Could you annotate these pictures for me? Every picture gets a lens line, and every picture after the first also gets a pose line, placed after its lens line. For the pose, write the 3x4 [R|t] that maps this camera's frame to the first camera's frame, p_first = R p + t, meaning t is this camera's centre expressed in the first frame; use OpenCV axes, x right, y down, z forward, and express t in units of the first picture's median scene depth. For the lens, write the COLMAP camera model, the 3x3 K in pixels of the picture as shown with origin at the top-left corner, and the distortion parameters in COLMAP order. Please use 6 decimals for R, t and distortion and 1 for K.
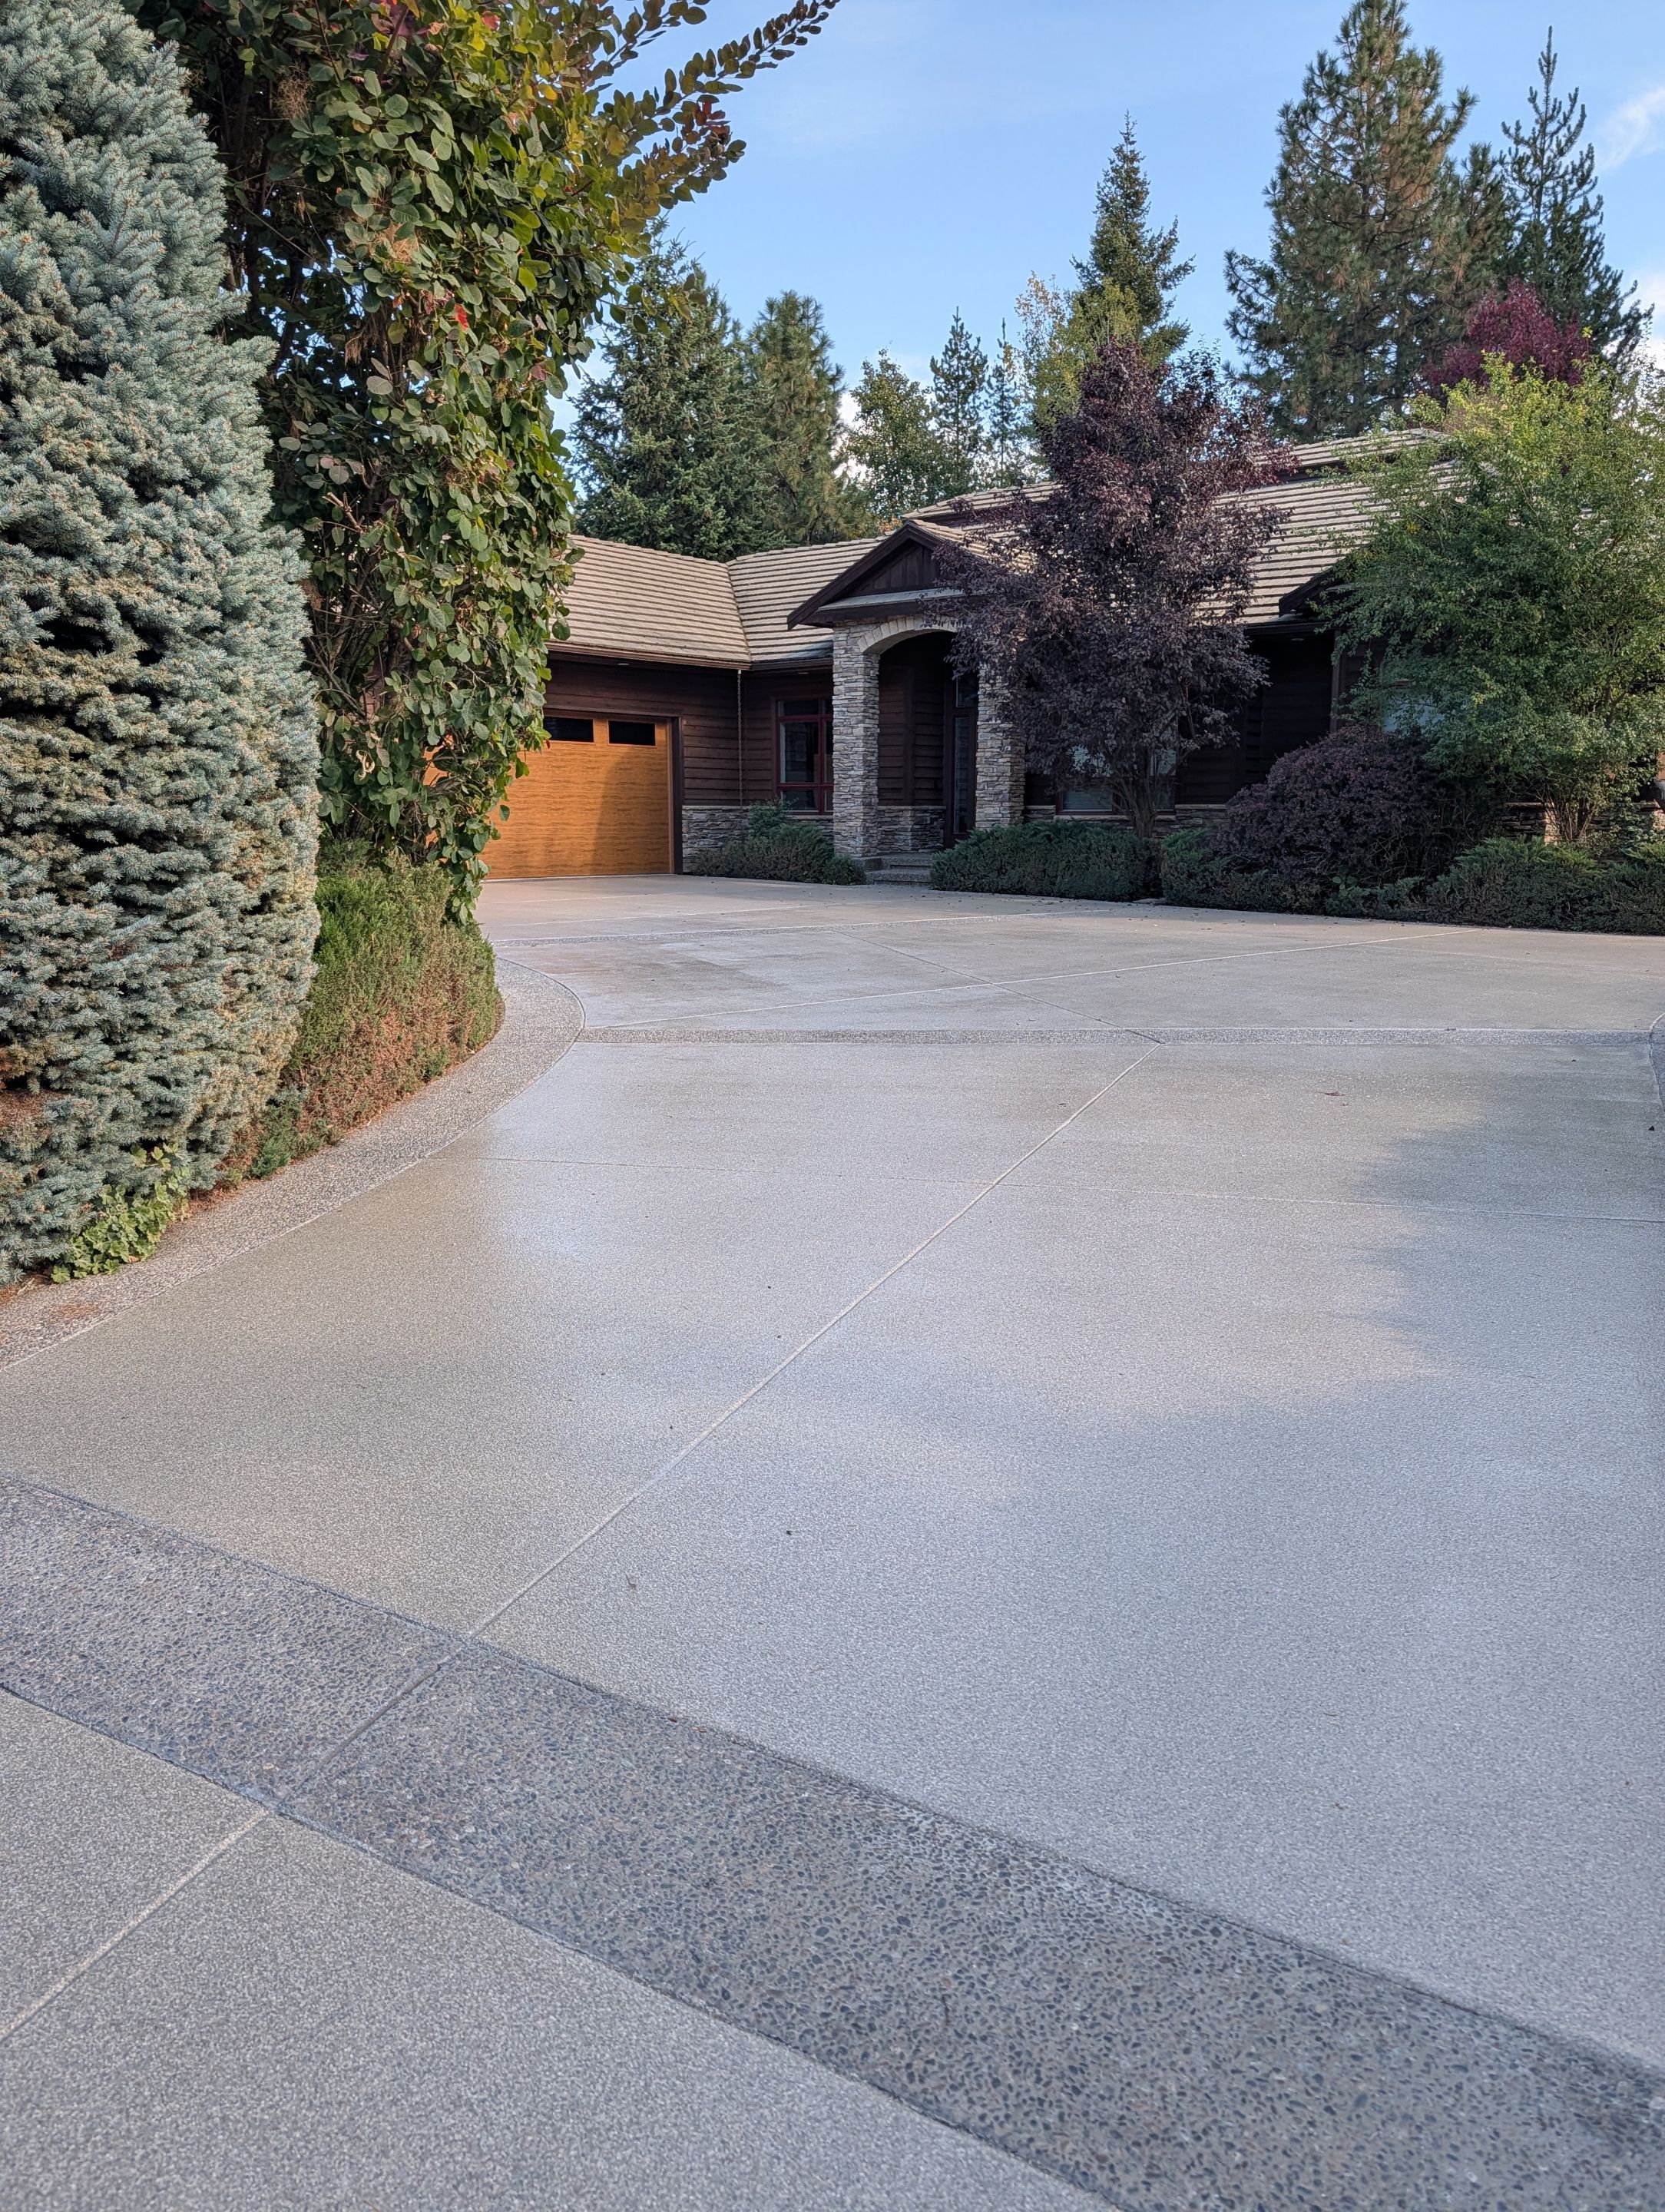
lens RADIAL K [[1569.2, 0, 837.8], [0, 1569.2, 1094.1], [0, 0, 1]] dist [0.019557, -0.016282]
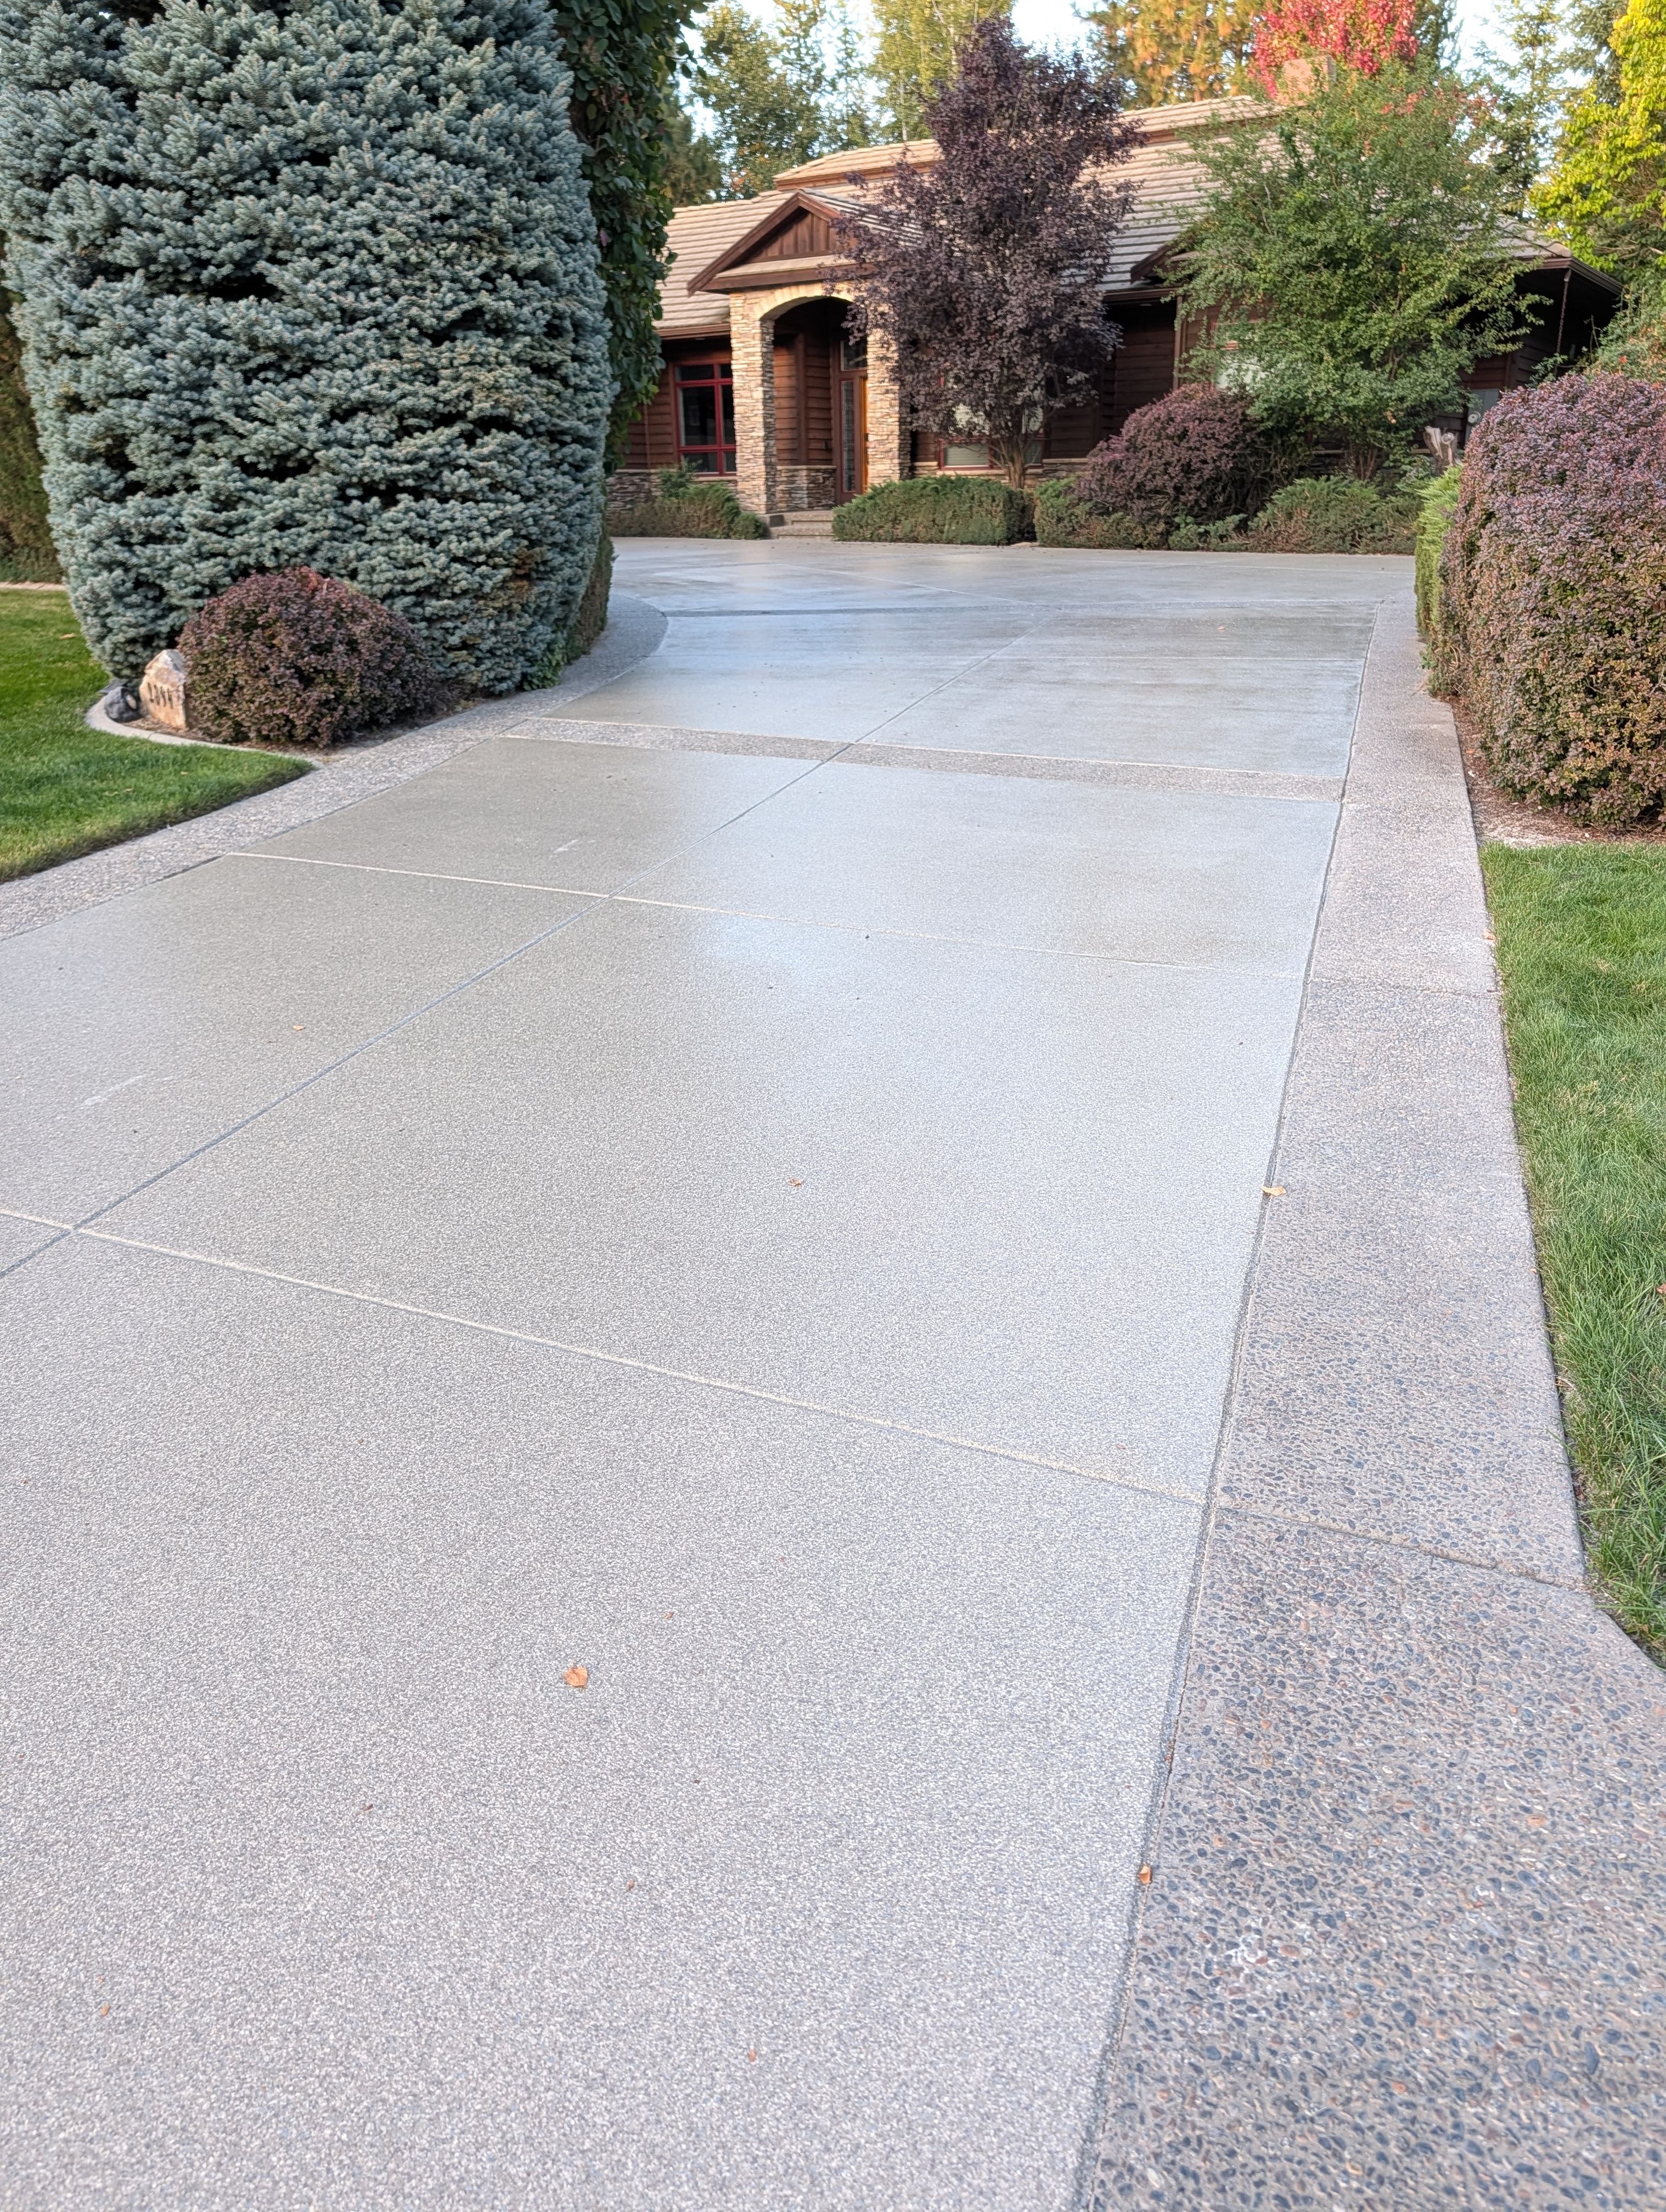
lens RADIAL K [[1608.9, 0, 837.6], [0, 1608.9, 1109.6], [0, 0, 1]] dist [0.016668, -0.010697]
pose [[0.994026, -0.053211, 0.095290, -0.067664], [0.034643, 0.981776, 0.186857, 0.054104], [-0.103497, -0.182439, 0.977755, -0.213101]]
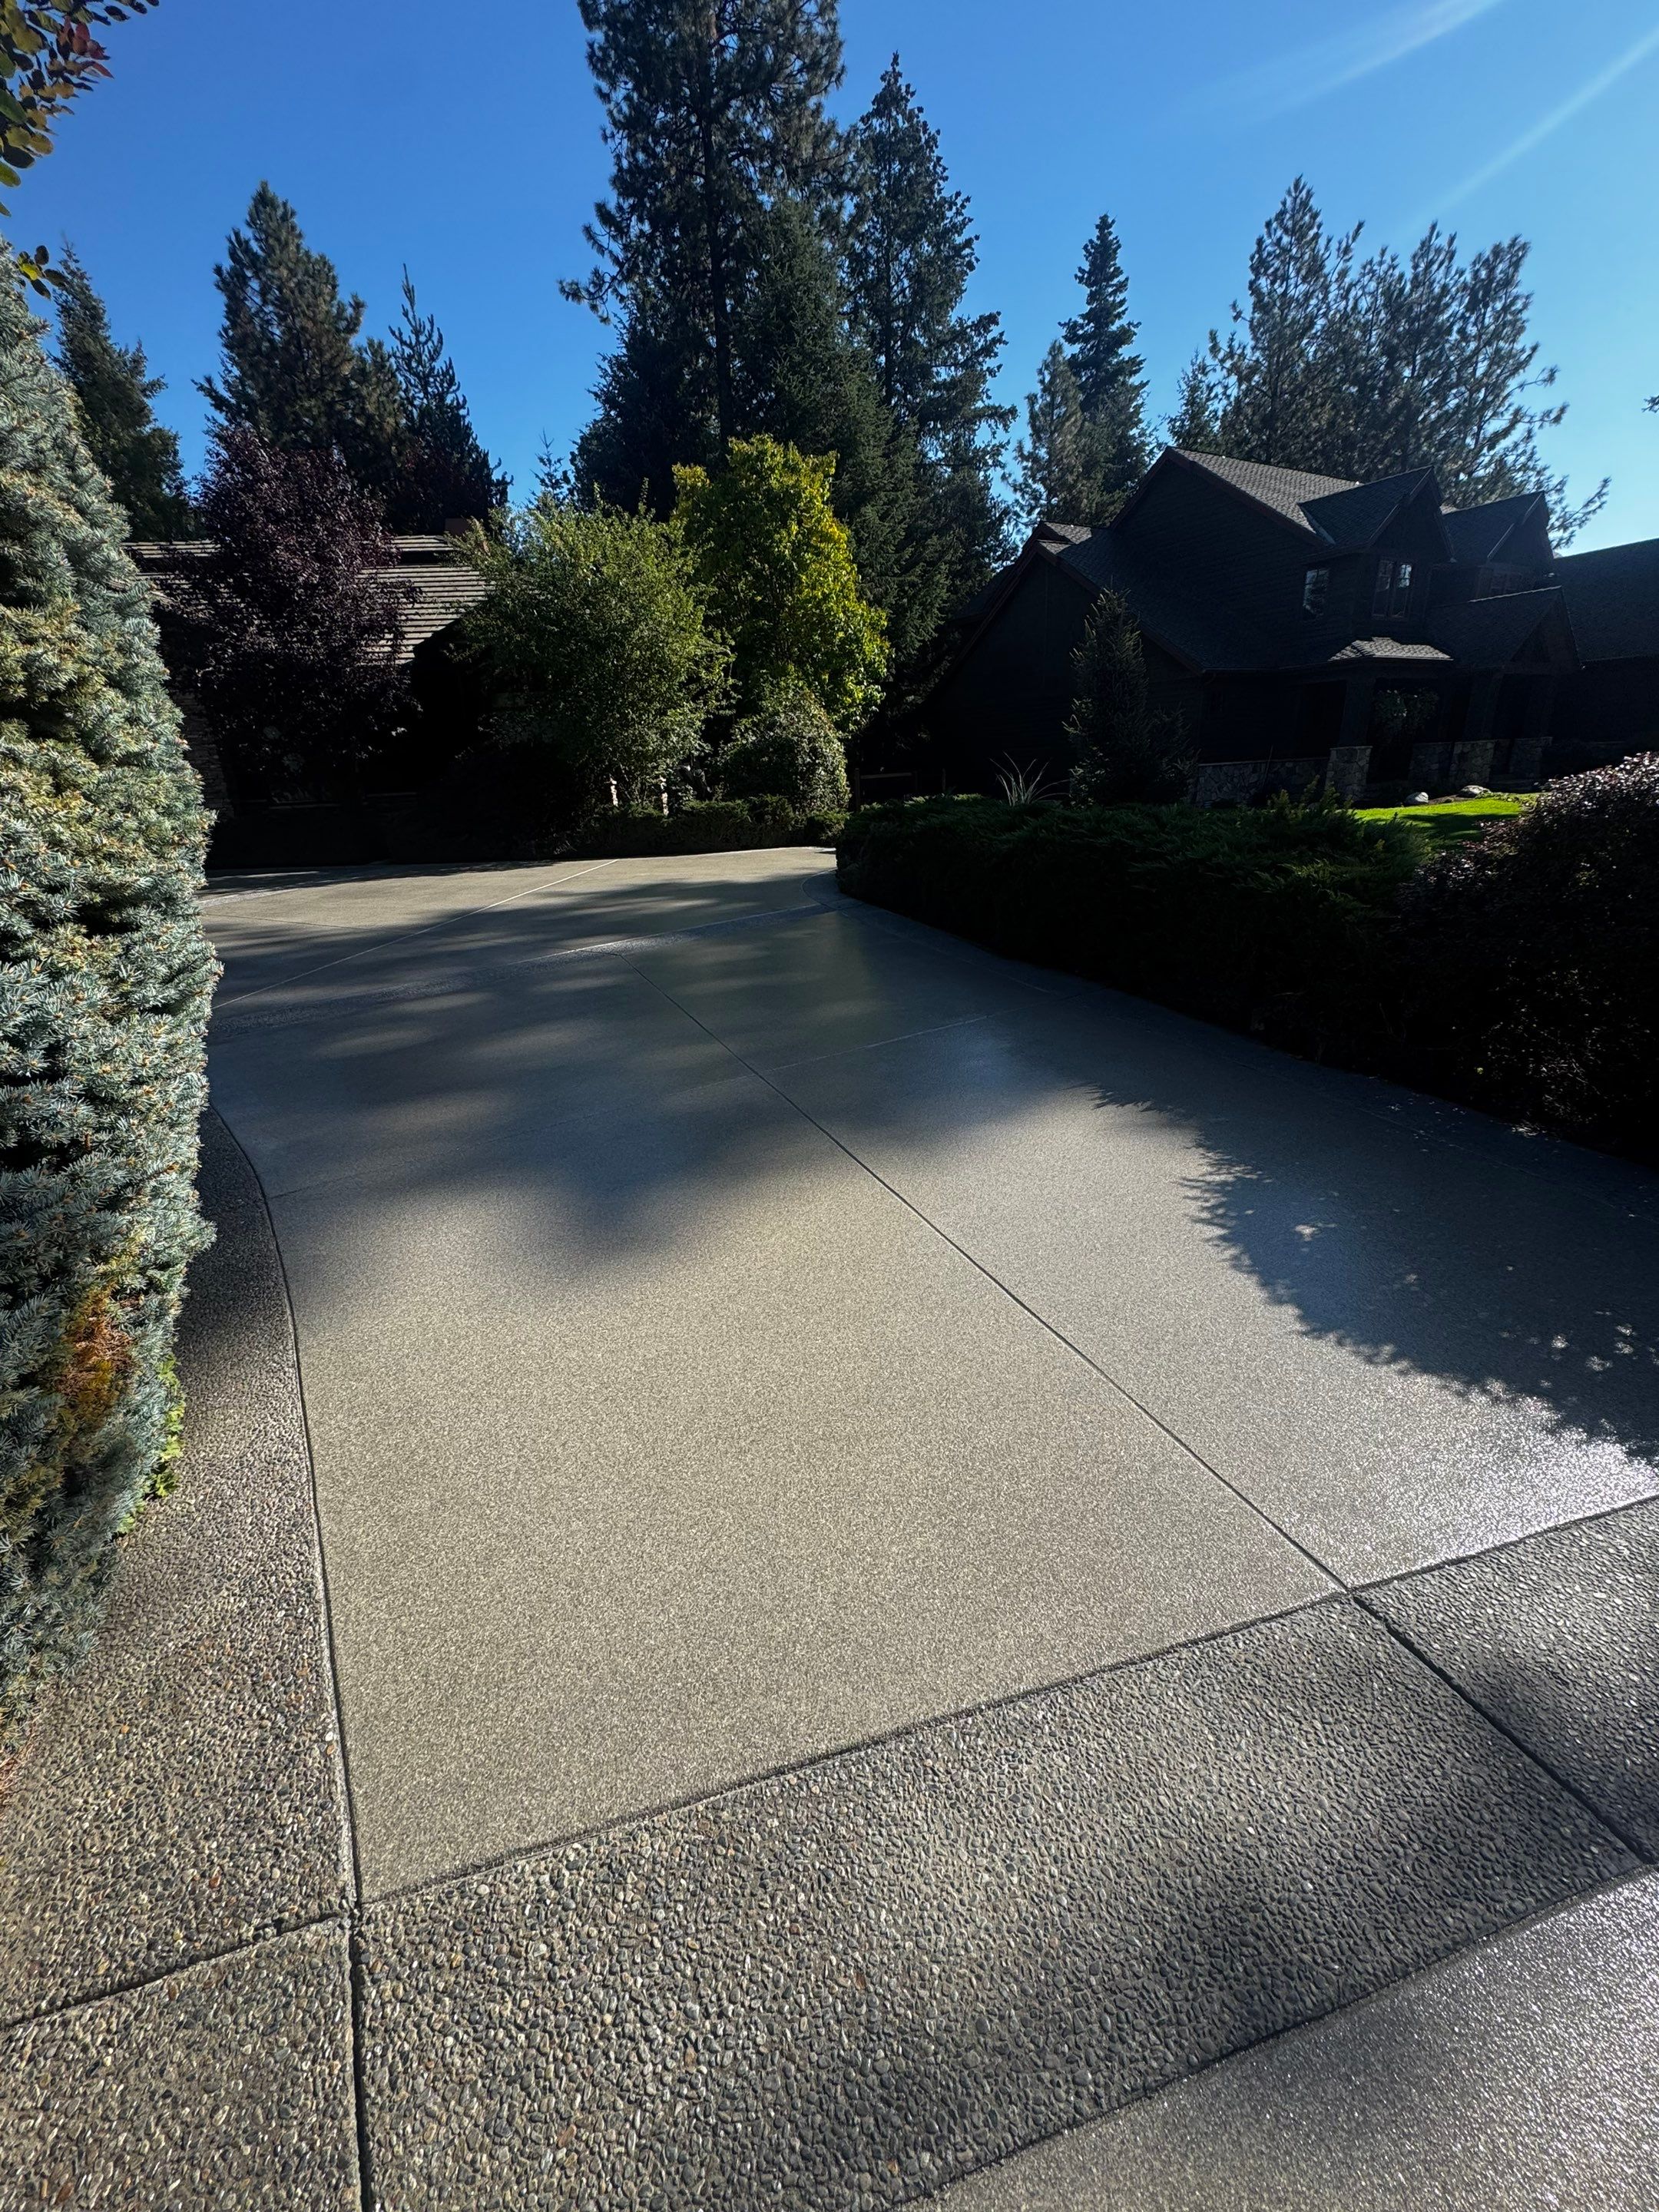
lens RADIAL K [[880.8, 0, 821.6], [0, 880.8, 1095.6], [0, 0, 1]] dist [0.000937, -0.001112]
pose [[0.701607, -0.280859, 0.654879, -0.097469], [0.176050, 0.958877, 0.222623, -0.022854], [-0.690474, -0.040902, 0.722200, 0.100049]]
